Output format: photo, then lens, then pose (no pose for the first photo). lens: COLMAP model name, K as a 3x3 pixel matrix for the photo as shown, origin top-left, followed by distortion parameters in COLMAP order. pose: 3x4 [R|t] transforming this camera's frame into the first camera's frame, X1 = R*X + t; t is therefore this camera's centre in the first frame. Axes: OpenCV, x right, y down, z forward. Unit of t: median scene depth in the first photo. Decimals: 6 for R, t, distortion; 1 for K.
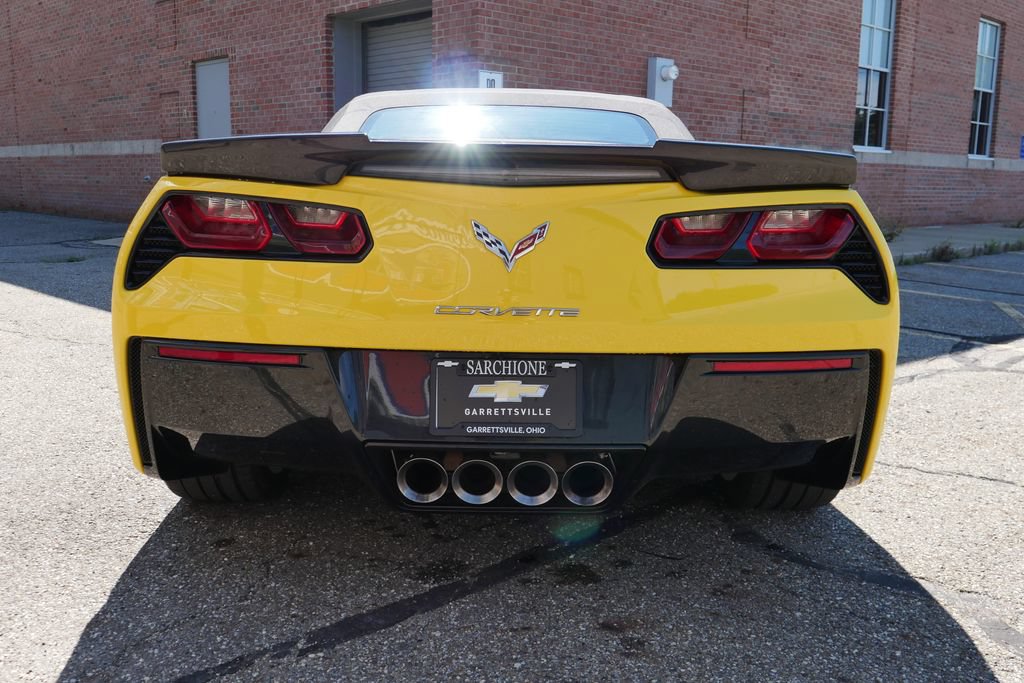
lens RADIAL K [[884.7, 0, 510.0], [0, 884.7, 343.1], [0, 0, 1]] dist [-0.031885, 0.022150]
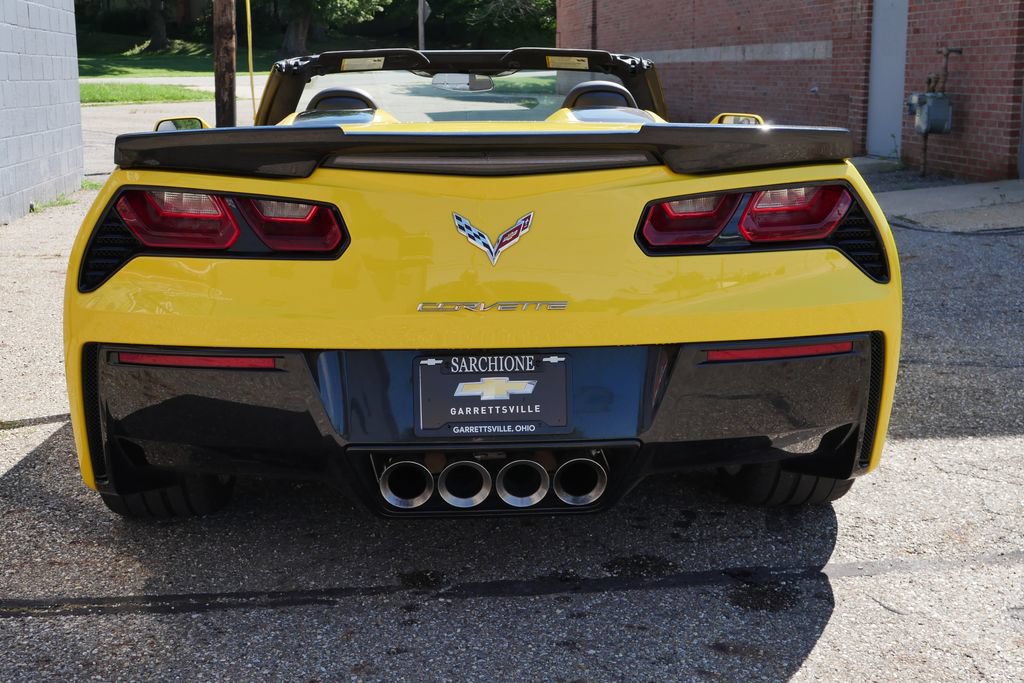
lens RADIAL K [[1241.6, 0, 510.0], [0, 1241.6, 343.4], [0, 0, 1]] dist [-0.064474, 0.000000]
pose [[0.998630, -0.032165, 0.041278, -0.039074], [0.030670, 0.998868, 0.036354, -0.041791], [-0.042400, -0.035038, 0.998486, -0.332696]]
